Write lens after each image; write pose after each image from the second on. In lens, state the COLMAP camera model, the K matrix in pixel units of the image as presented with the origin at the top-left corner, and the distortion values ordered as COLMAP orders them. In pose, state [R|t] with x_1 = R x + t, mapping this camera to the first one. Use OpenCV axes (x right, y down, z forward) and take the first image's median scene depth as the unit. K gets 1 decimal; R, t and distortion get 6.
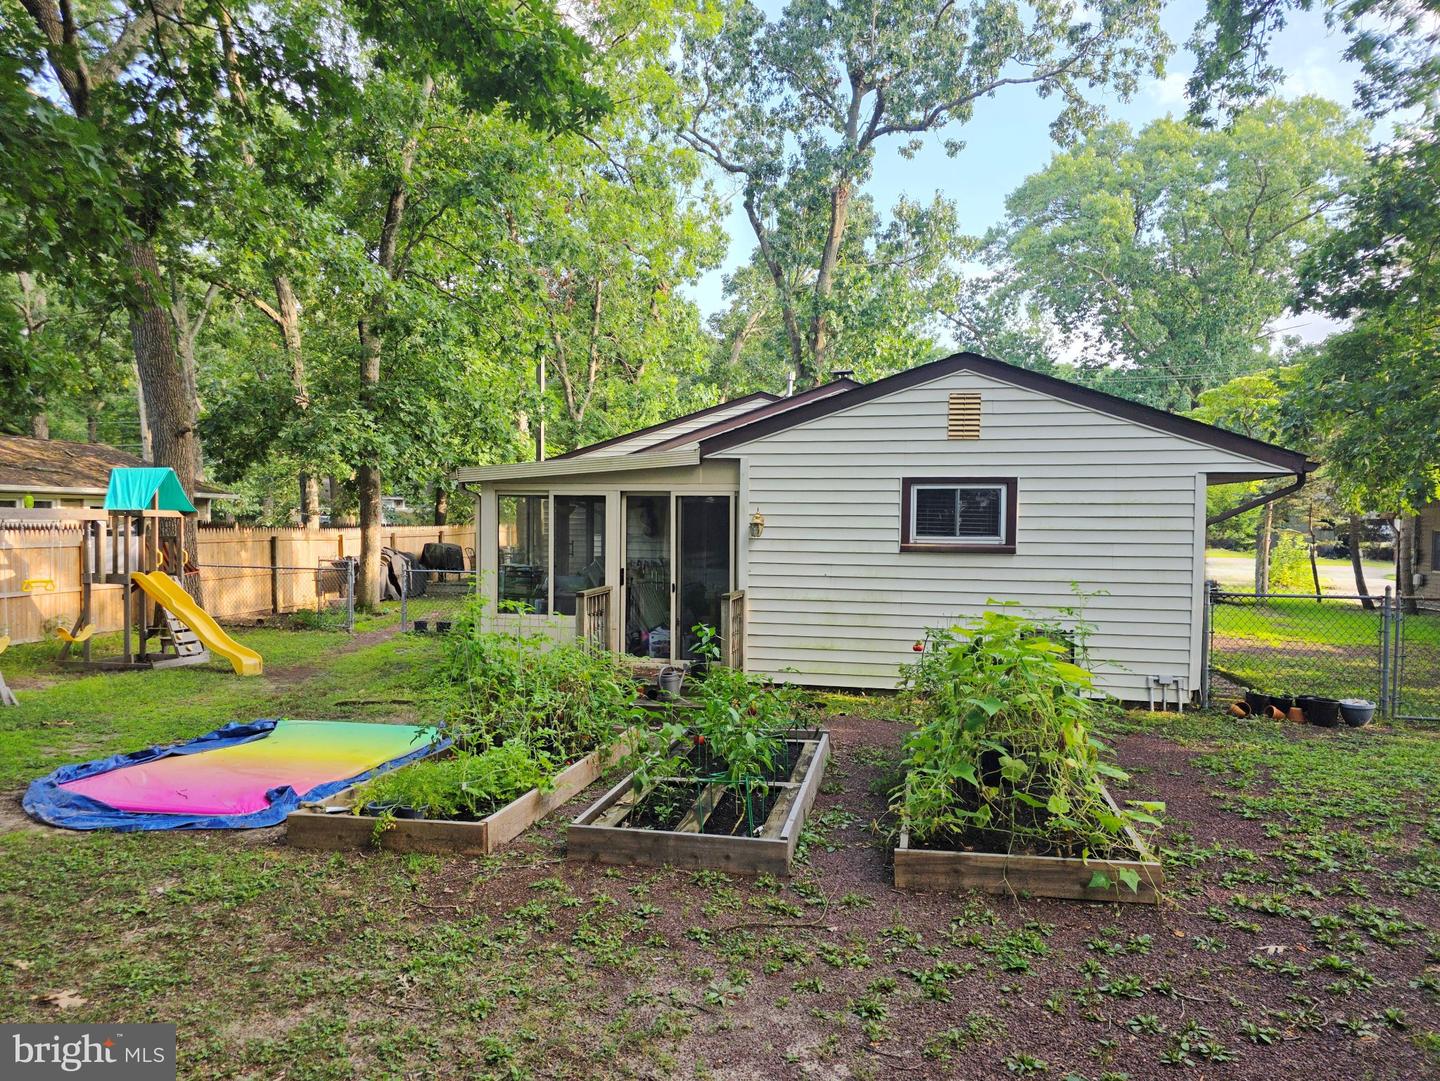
lens RADIAL K [[980.5, 0, 713.0], [0, 980.5, 544.7], [0, 0, 1]] dist [0.037113, -0.030602]
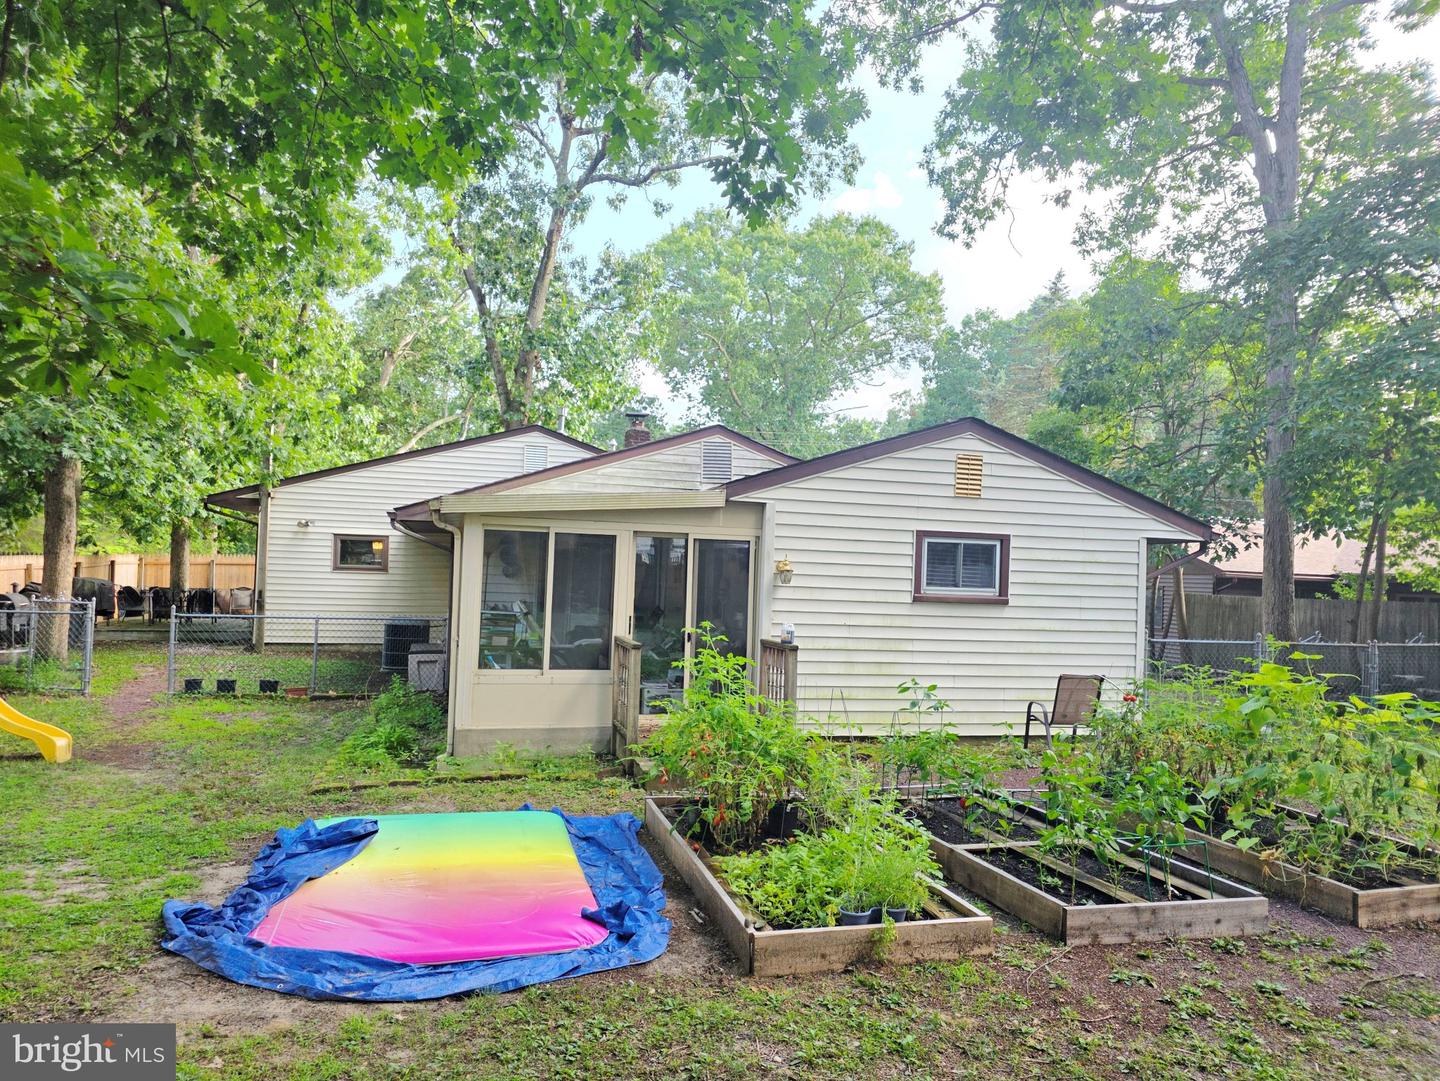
lens RADIAL K [[980.5, 0, 719.5], [0, 980.5, 544.4], [0, 0, 1]] dist [0.037113, -0.030602]
pose [[0.896719, 0.035350, 0.441186, -0.442950], [-0.016845, 0.998809, -0.045792, -0.002252], [-0.442279, 0.033630, 0.896247, 0.157796]]
